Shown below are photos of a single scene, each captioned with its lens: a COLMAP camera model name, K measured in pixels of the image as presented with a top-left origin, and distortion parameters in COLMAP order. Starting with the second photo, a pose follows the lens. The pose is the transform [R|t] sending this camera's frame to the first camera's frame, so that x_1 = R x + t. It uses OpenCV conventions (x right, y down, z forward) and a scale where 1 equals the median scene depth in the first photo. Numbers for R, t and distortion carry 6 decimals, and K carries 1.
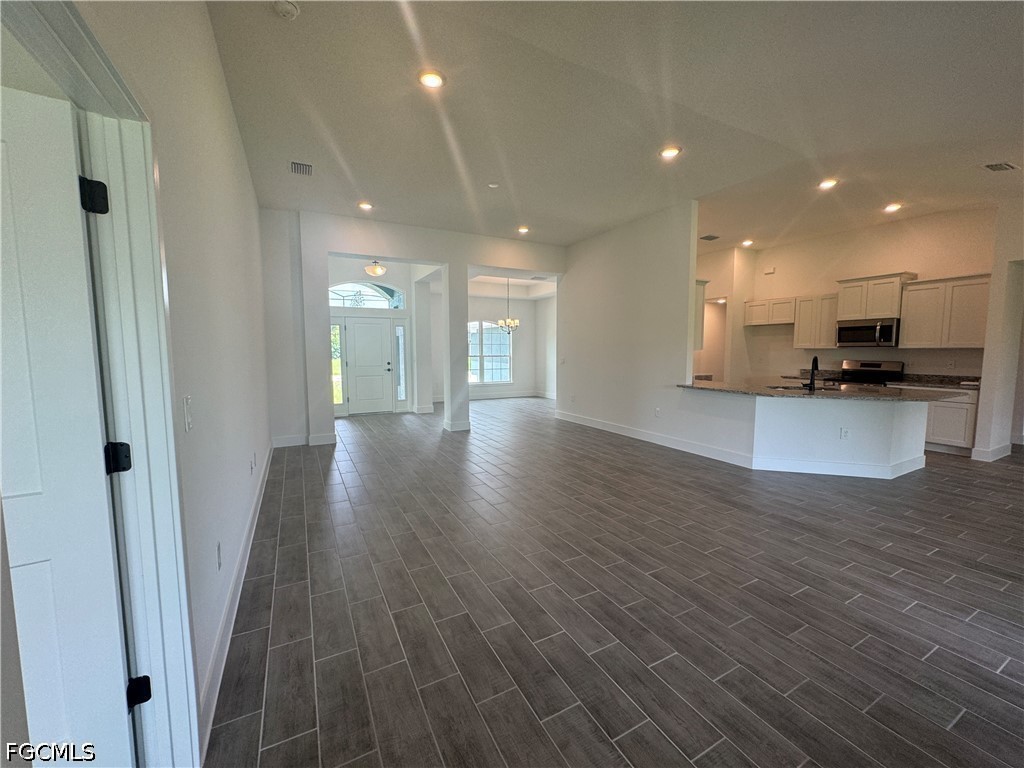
lens RADIAL K [[407.6, 0, 508.5], [0, 407.6, 390.0], [0, 0, 1]] dist [-0.003440, 0.001243]
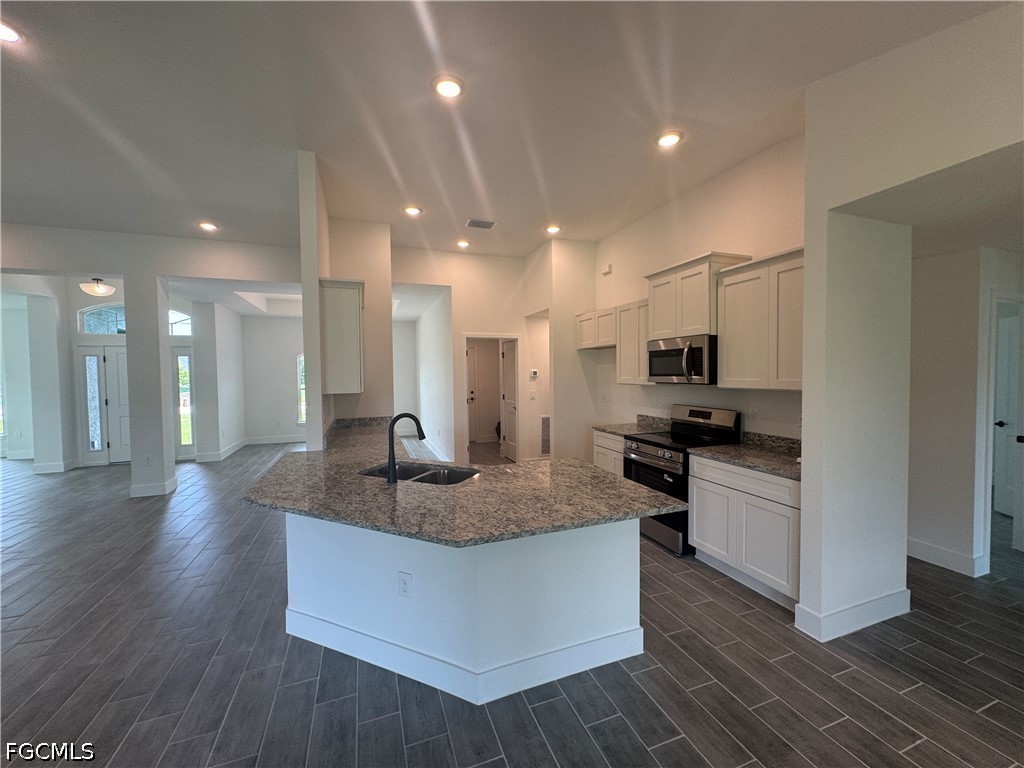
lens RADIAL K [[407.6, 0, 513.2], [0, 407.6, 383.5], [0, 0, 1]] dist [-0.003440, 0.001243]
pose [[0.991052, -0.004525, -0.133397, 0.761805], [-0.005068, 0.997428, -0.071491, -0.066592], [0.133377, 0.071528, 0.988481, 0.408456]]
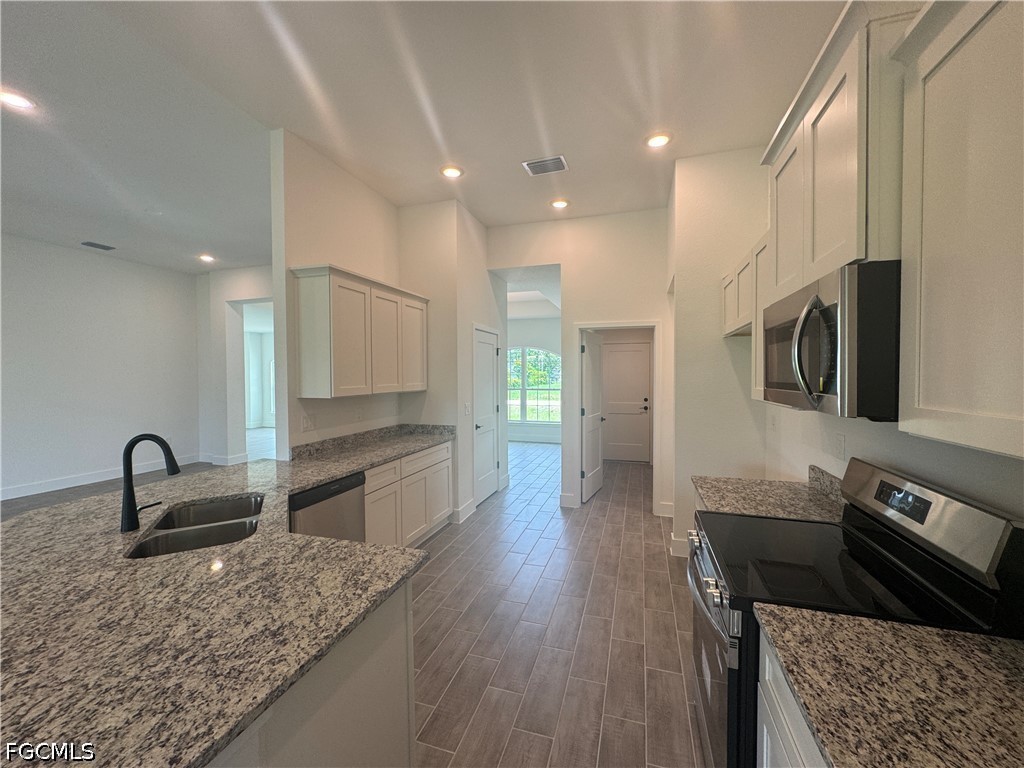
lens RADIAL K [[407.6, 0, 511.9], [0, 407.6, 382.9], [0, 0, 1]] dist [-0.003440, 0.001243]
pose [[0.701137, 0.013825, -0.712892, 0.977079], [-0.069471, 0.996380, -0.049002, -0.104591], [0.709634, 0.083883, 0.699560, 0.774410]]
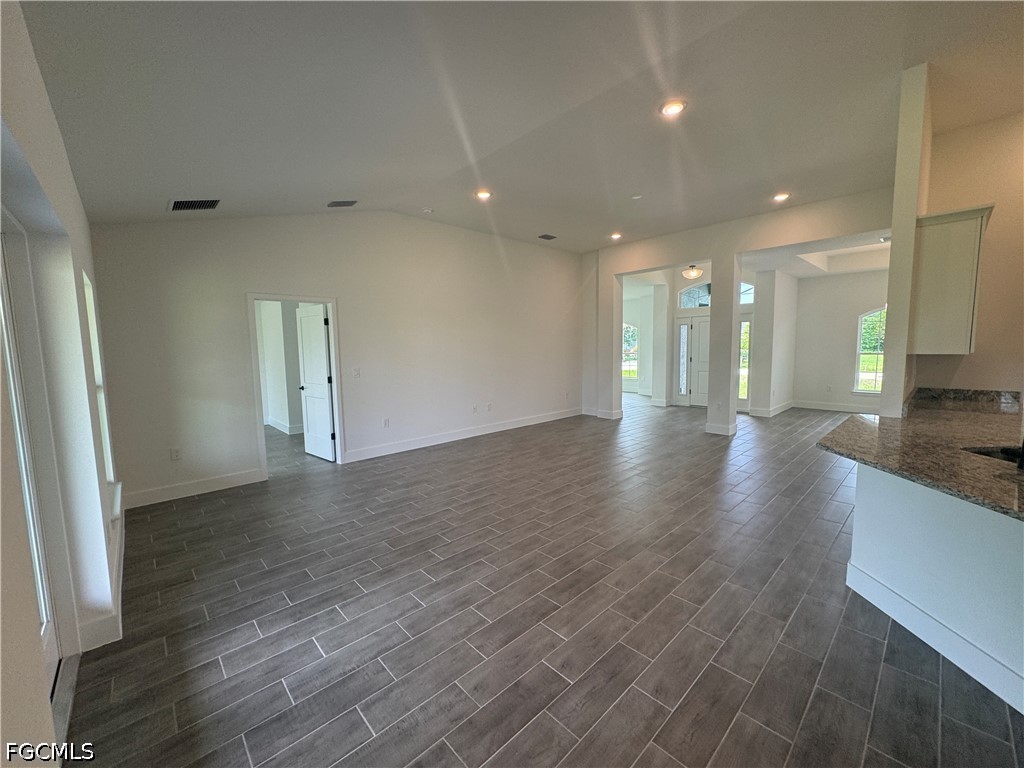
lens RADIAL K [[407.6, 0, 514.9], [0, 407.6, 384.4], [0, 0, 1]] dist [-0.003440, 0.001243]
pose [[0.265930, 0.089950, -0.959786, 0.772024], [-0.081987, 0.994140, 0.070454, -0.050617], [0.960500, 0.059954, 0.271747, 0.347298]]
